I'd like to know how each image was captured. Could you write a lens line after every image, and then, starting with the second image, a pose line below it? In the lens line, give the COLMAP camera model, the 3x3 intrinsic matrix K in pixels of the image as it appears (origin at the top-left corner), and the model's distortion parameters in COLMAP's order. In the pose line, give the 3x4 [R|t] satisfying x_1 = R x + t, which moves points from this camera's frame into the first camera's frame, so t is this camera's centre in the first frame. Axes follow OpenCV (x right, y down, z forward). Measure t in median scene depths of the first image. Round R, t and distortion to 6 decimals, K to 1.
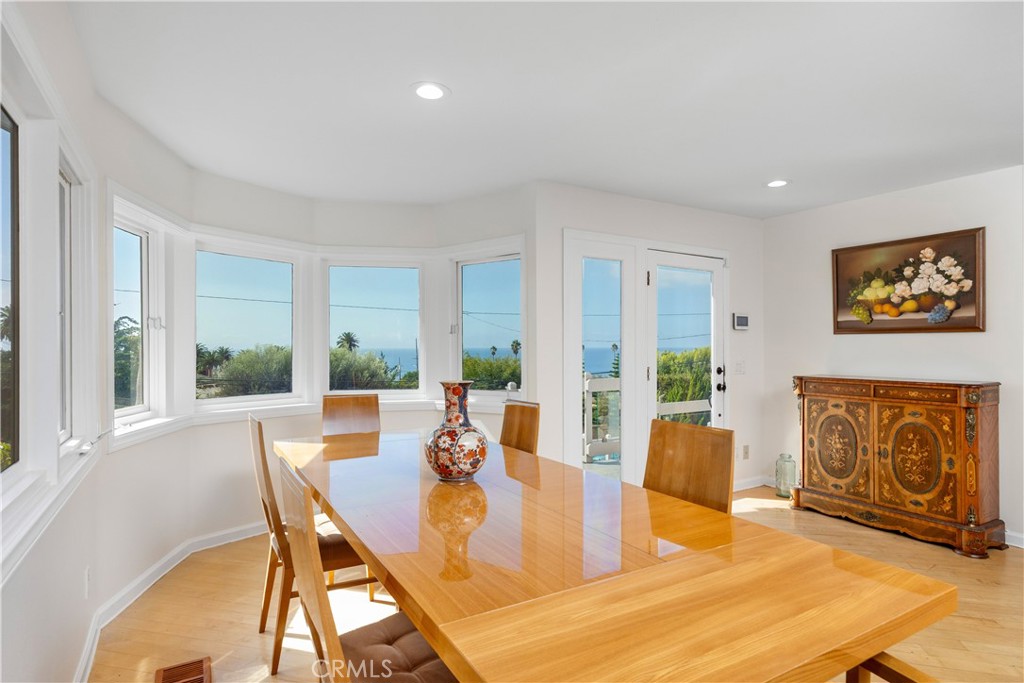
lens RADIAL K [[556.9, 0, 496.8], [0, 556.9, 341.3], [0, 0, 1]] dist [-0.003719, -0.000111]
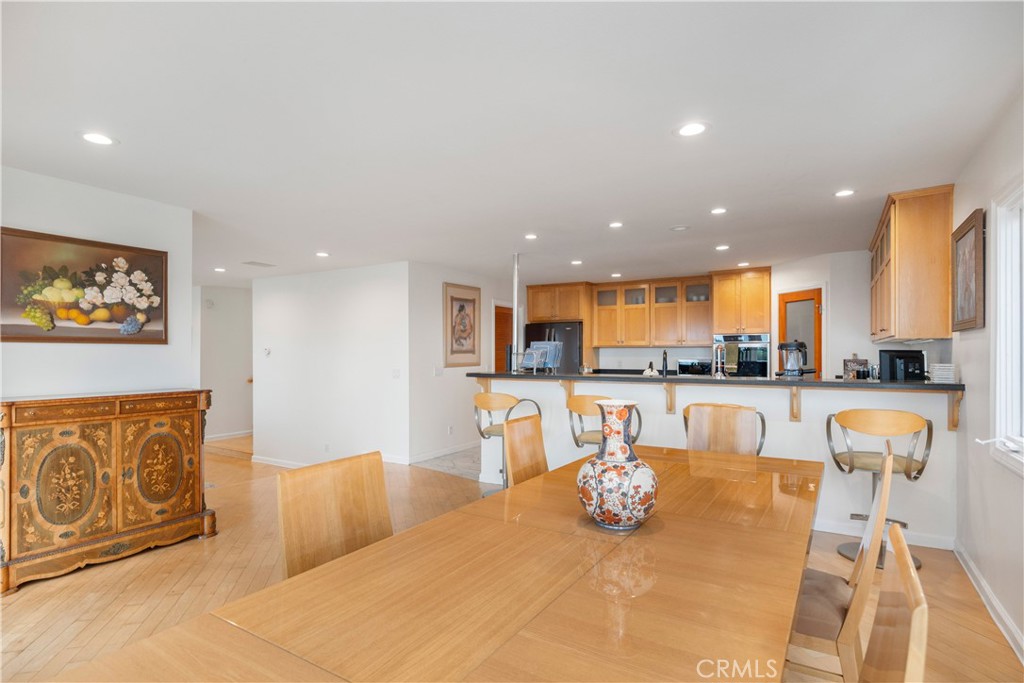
lens RADIAL K [[534.7, 0, 484.2], [0, 534.7, 354.6], [0, 0, 1]] dist [0.000662, 0.000118]
pose [[-0.464507, 0.003184, 0.885564, -0.358883], [-0.003396, 0.999980, -0.005377, 0.006306], [-0.885563, -0.005505, -0.464486, 0.869027]]
